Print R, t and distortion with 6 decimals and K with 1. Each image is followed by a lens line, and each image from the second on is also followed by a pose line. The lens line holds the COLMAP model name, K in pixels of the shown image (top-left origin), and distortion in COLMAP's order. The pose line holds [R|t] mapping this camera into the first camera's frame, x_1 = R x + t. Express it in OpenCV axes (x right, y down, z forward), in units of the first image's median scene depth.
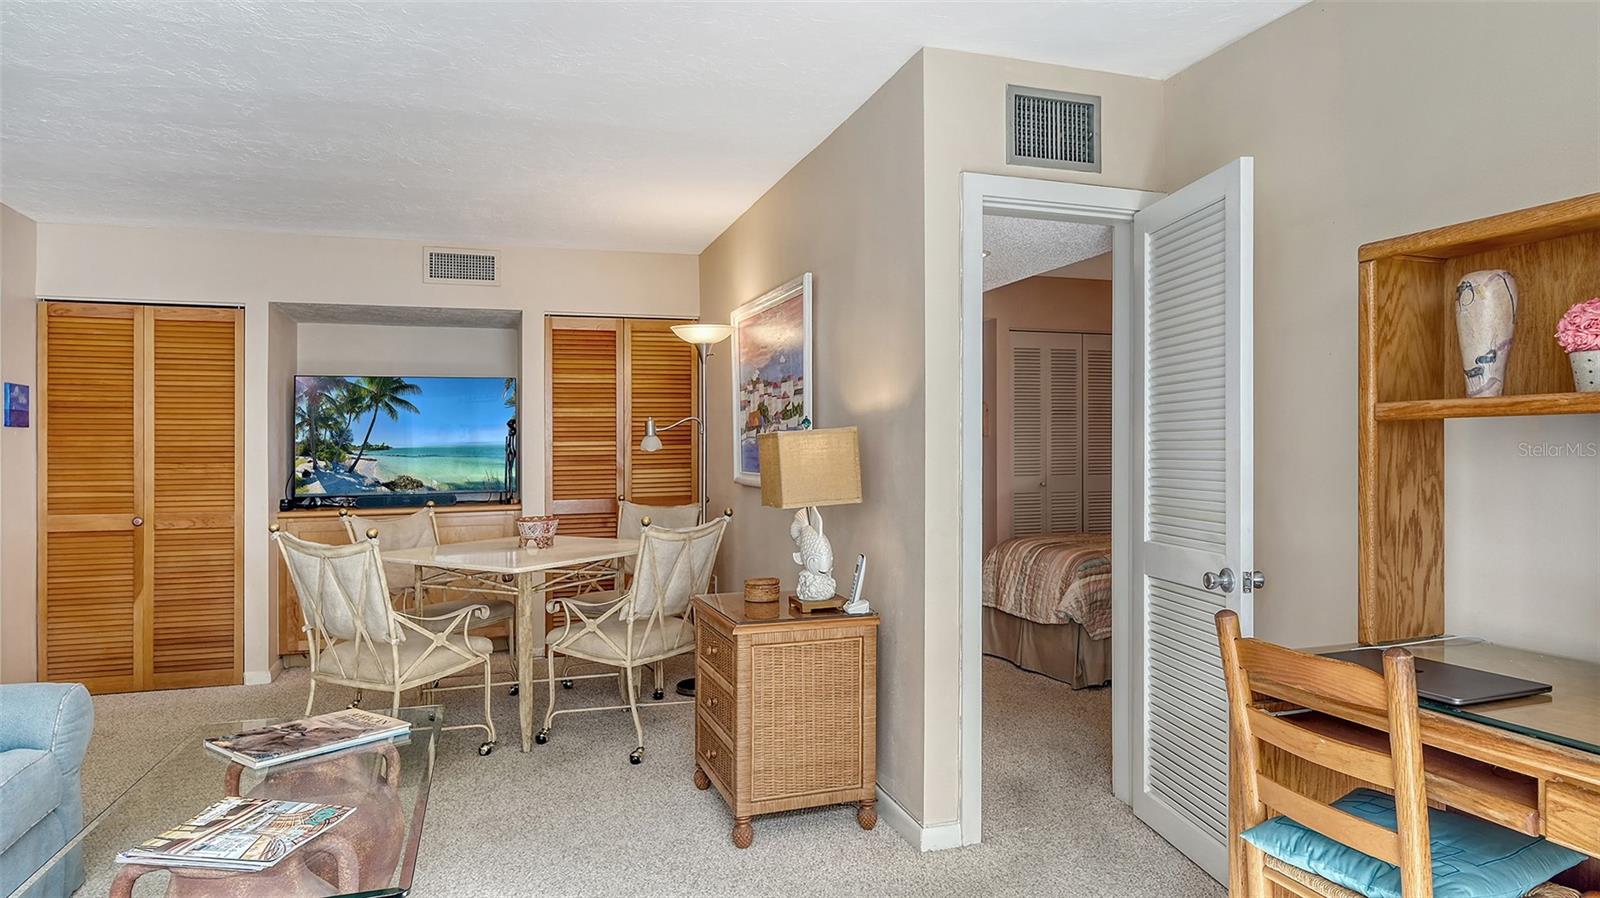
lens RADIAL K [[949.2, 0, 800.0], [0, 949.2, 449.0], [0, 0, 1]] dist [0.001044, 0.000141]
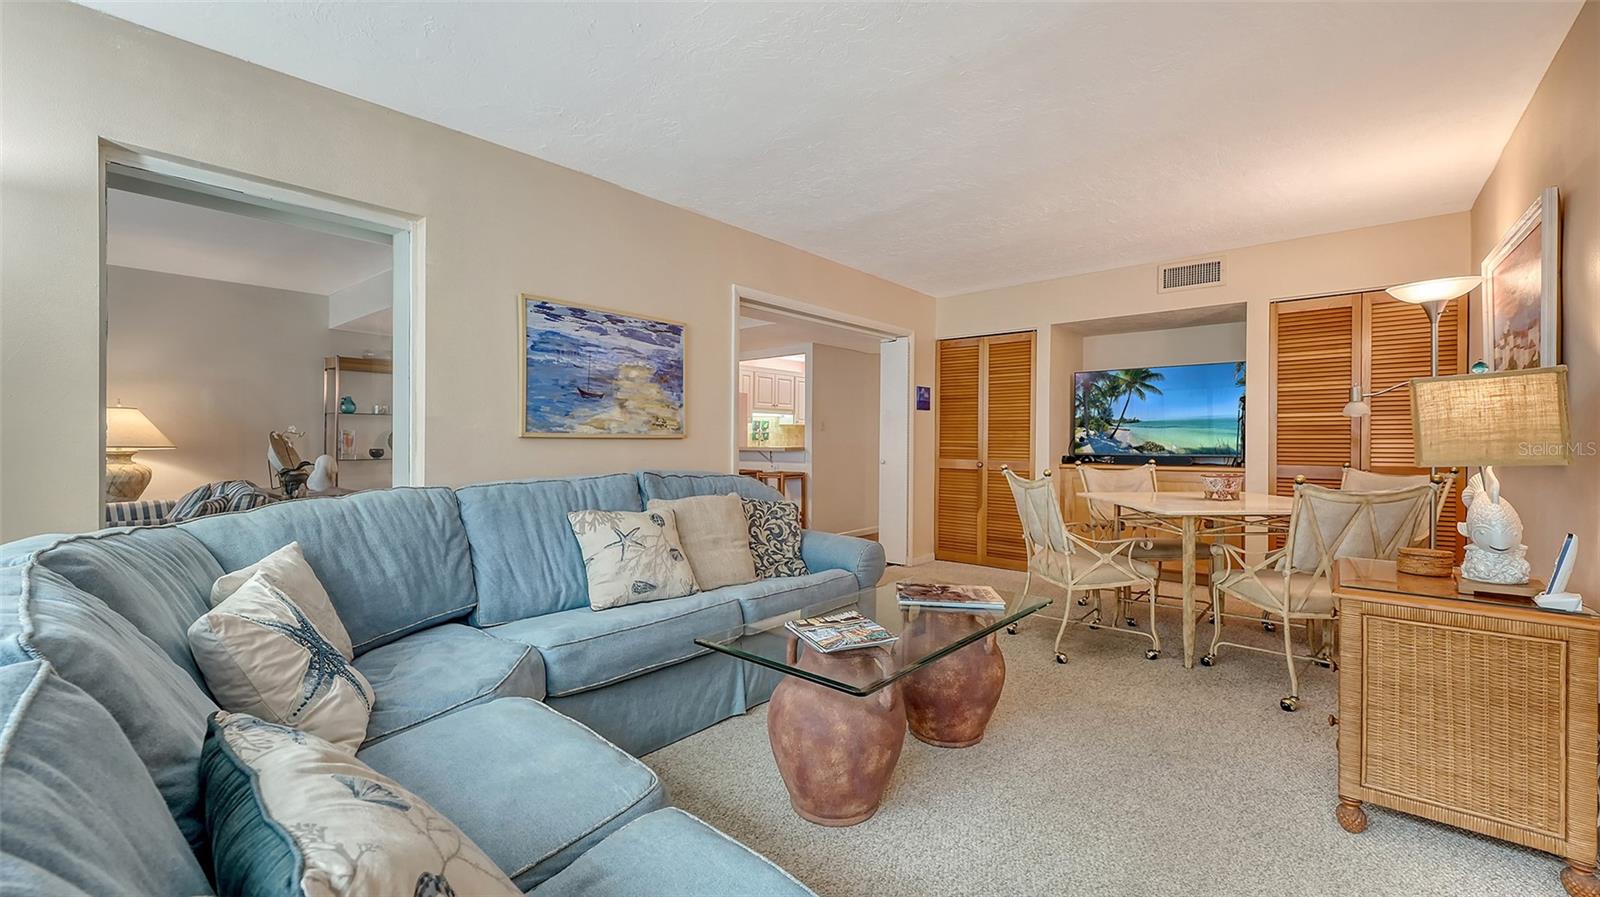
lens RADIAL K [[643.1, 0, 801.2], [0, 643.1, 434.5], [0, 0, 1]] dist [0.002043, 0.000057]
pose [[0.514652, 0.003480, -0.857392, 0.111735], [-0.005094, 0.999987, 0.001002, 0.020621], [0.857384, 0.003852, 0.514663, 0.122476]]
